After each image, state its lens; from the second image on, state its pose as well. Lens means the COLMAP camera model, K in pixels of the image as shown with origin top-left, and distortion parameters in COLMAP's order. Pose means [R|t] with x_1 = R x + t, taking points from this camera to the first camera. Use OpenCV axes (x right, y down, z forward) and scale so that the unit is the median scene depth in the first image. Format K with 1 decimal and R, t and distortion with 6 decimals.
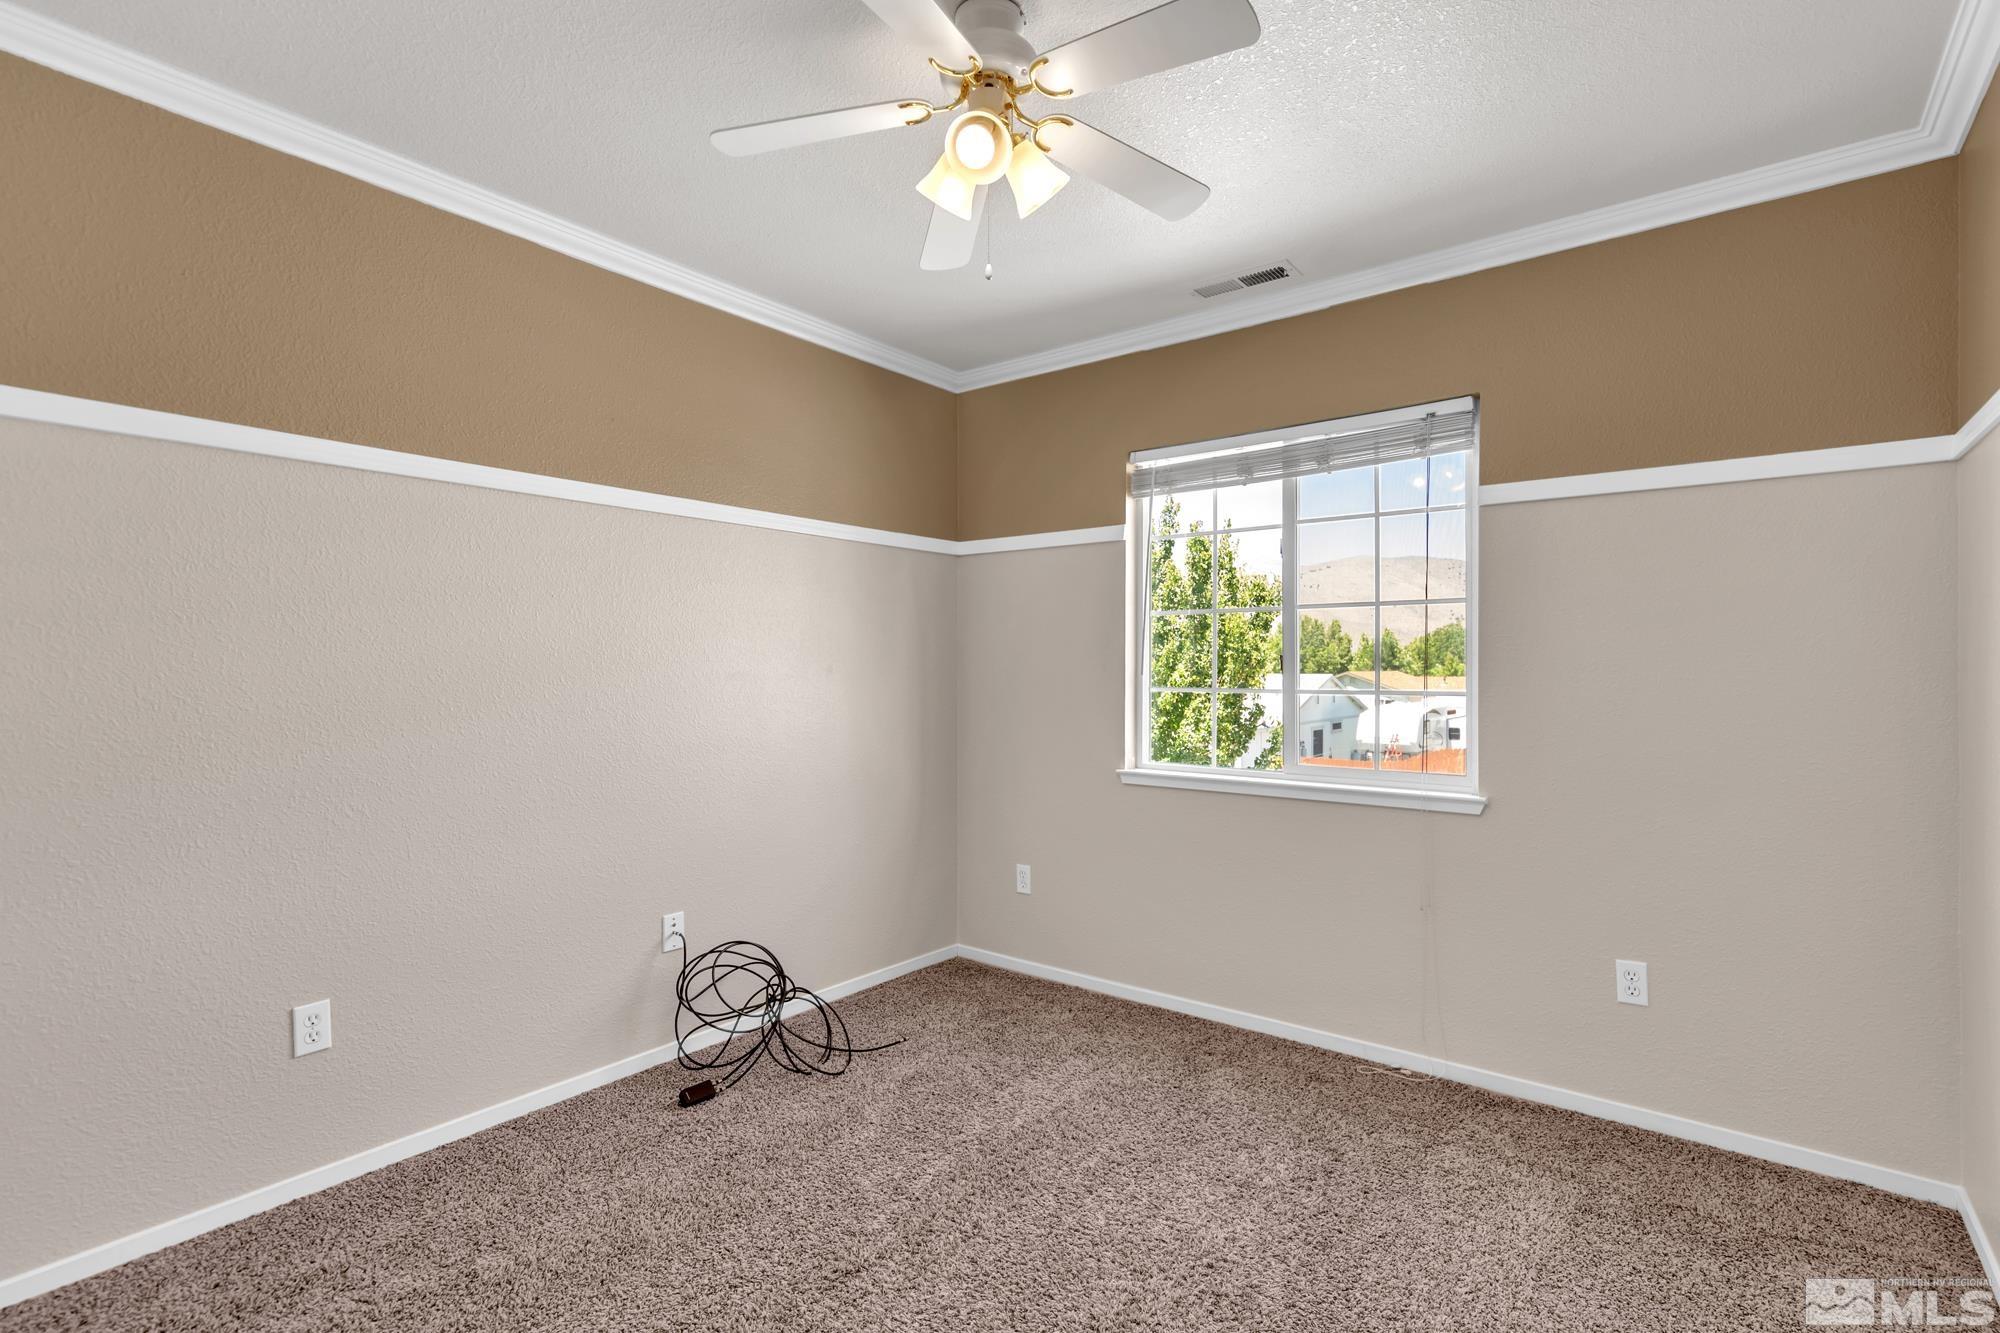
lens RADIAL K [[910.1, 0, 995.9], [0, 910.1, 660.8], [0, 0, 1]] dist [0.005676, -0.001054]
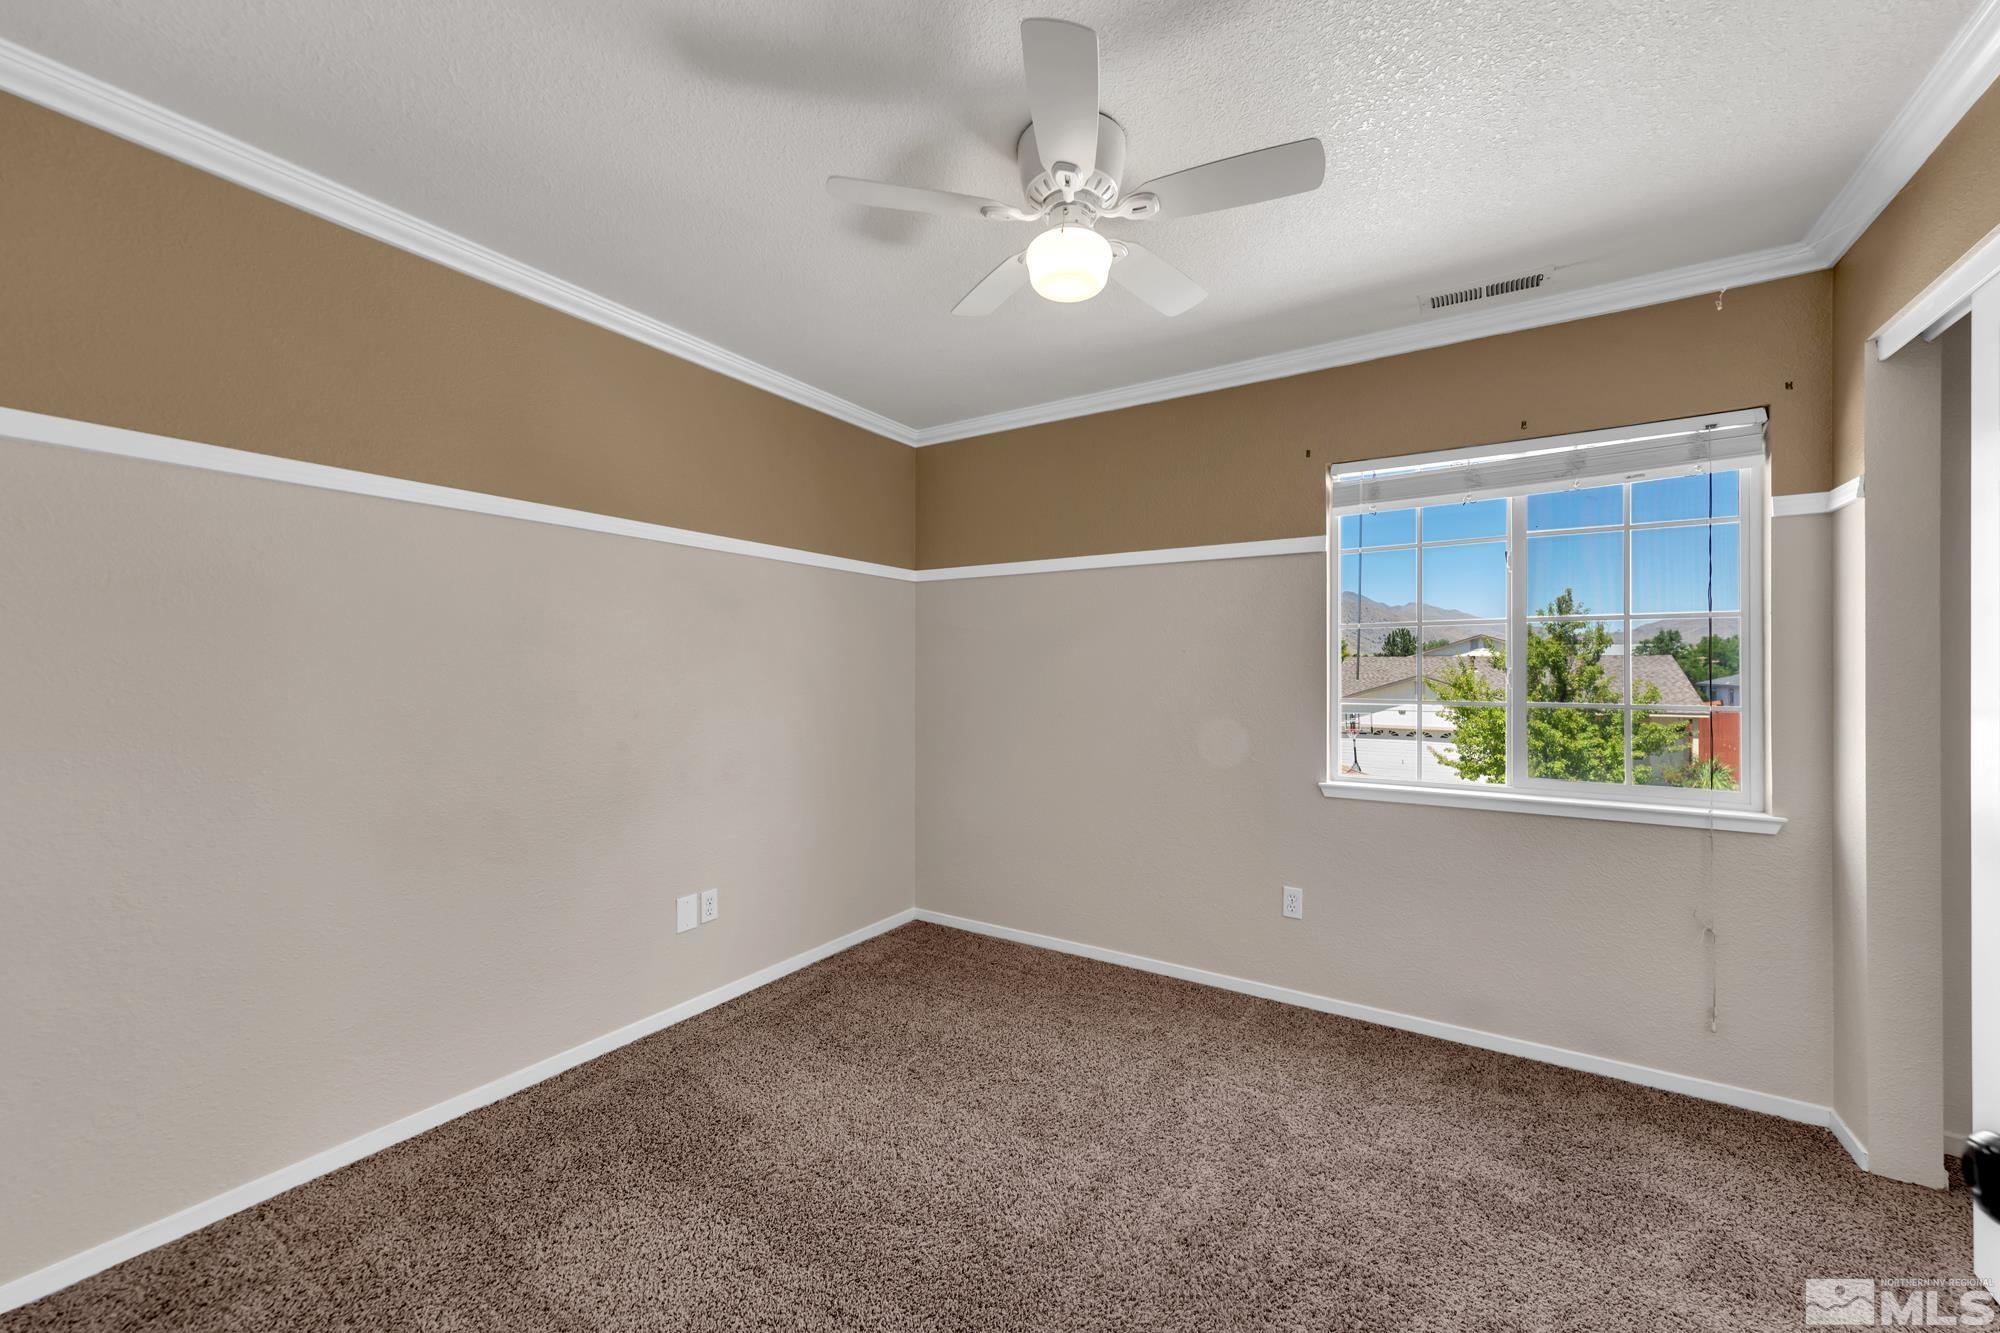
lens RADIAL K [[742.5, 0, 994.2], [0, 742.5, 669.1], [0, 0, 1]] dist [-0.004650, 0.000332]
pose [[0.995958, 0.011351, 0.089104, -0.333184], [-0.011173, 0.999934, -0.002491, 0.002127], [-0.089126, 0.001486, 0.996019, 0.253442]]
